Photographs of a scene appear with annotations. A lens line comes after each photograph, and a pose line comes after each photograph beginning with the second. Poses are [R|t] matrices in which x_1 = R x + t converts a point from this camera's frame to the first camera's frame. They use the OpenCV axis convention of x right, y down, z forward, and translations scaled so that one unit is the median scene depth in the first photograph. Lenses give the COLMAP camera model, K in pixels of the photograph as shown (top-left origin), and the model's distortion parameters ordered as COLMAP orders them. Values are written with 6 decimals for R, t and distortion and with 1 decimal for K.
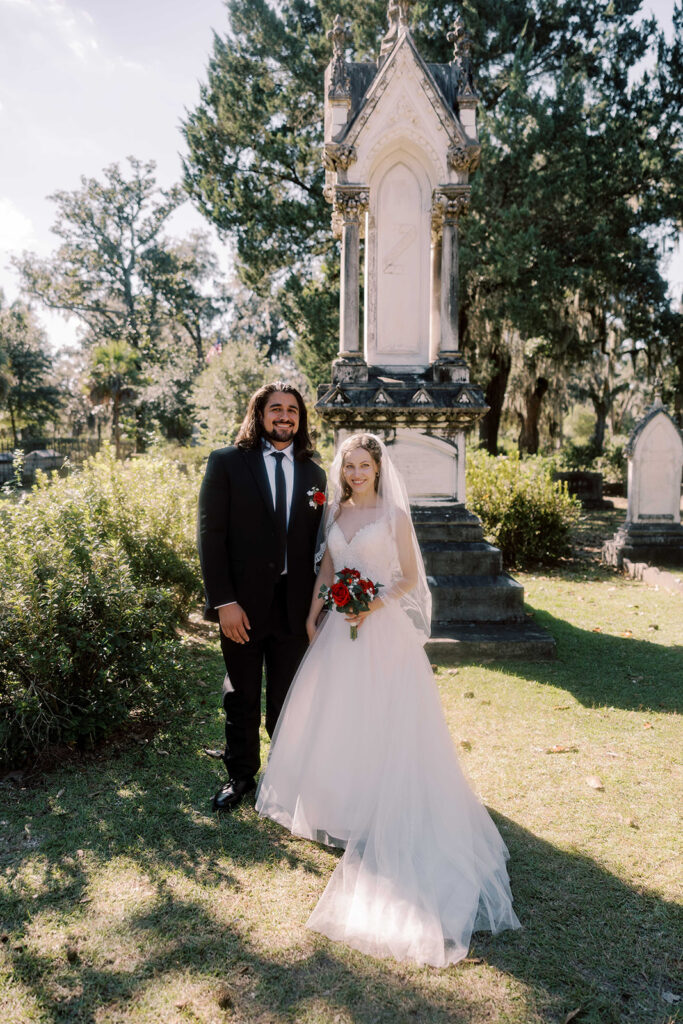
lens RADIAL K [[732.6, 0, 343.7], [0, 732.6, 540.1], [0, 0, 1]] dist [0.004536, 0.005388]
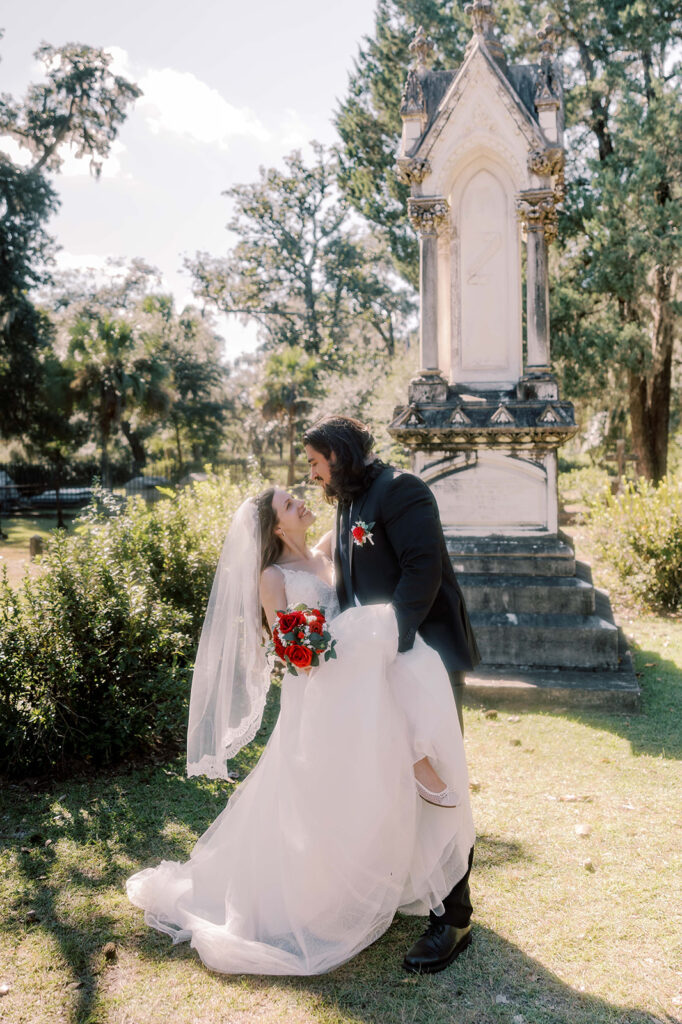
lens RADIAL K [[898.9, 0, 359.5], [0, 898.9, 509.7], [0, 0, 1]] dist [0.004032, 0.004046]
pose [[0.975429, 0.004208, -0.220273, 0.177397], [-0.021610, 0.996824, -0.076649, 0.010402], [0.219251, 0.079526, 0.972422, -0.117206]]
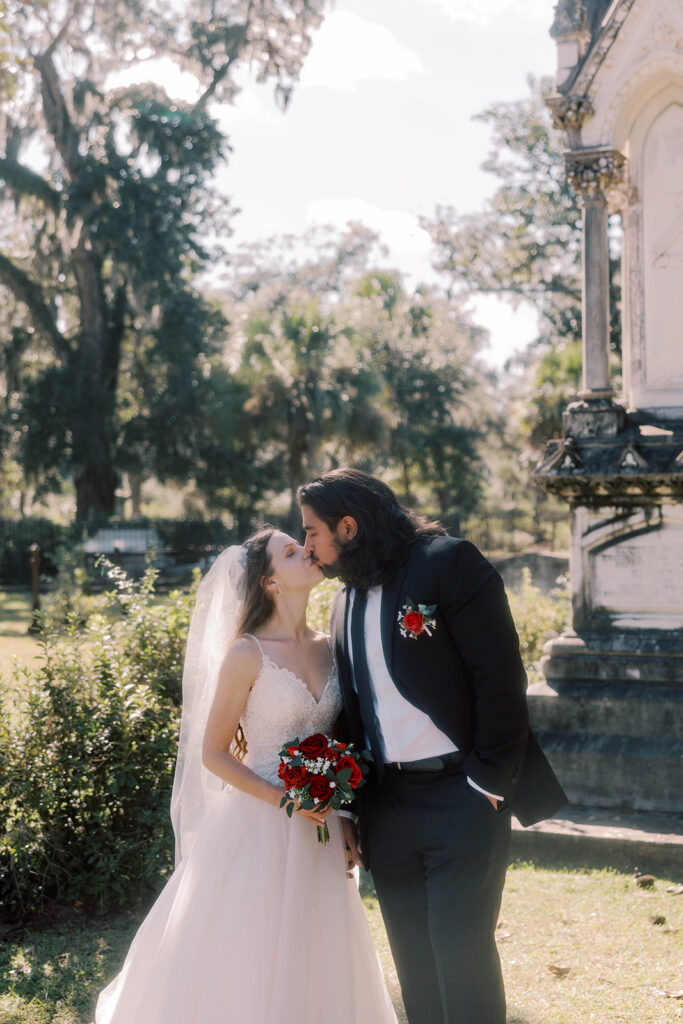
lens RADIAL K [[1349.3, 0, 404.6], [0, 1349.3, 574.9], [0, 0, 1]] dist [-0.014973, 0.098725]
pose [[0.911855, 0.008951, -0.410415, 0.354747], [-0.045045, 0.995907, -0.078359, 0.009621], [0.408034, 0.089939, 0.908526, -0.153182]]
